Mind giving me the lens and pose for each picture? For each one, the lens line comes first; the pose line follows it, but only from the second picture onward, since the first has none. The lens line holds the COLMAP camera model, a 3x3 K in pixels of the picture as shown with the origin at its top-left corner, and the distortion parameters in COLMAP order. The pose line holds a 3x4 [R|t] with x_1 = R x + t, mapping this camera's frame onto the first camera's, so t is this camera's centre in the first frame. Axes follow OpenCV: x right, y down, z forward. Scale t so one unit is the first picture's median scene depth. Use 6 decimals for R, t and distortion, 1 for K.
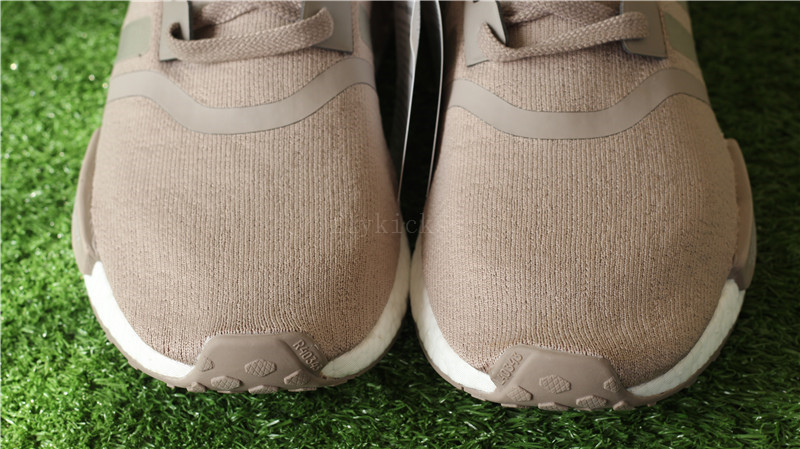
lens RADIAL K [[2022.2, 0, 400.0], [0, 2022.2, 224.5], [0, 0, 1]] dist [-0.081788, -0.078671]
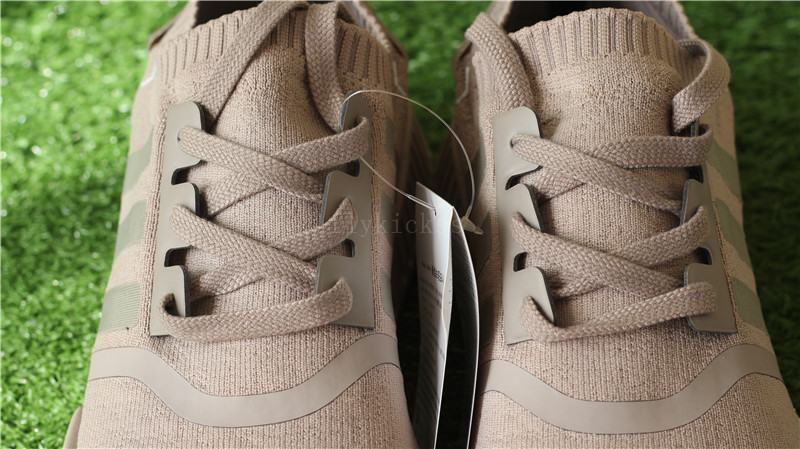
lens RADIAL K [[2022.2, 0, 400.0], [0, 2022.2, 224.5], [0, 0, 1]] dist [-0.081788, -0.078671]
pose [[0.999789, -0.007032, 0.019276, -0.029086], [0.008083, 0.998453, -0.055018, -0.082297], [-0.018859, 0.055162, 0.998299, 0.133751]]
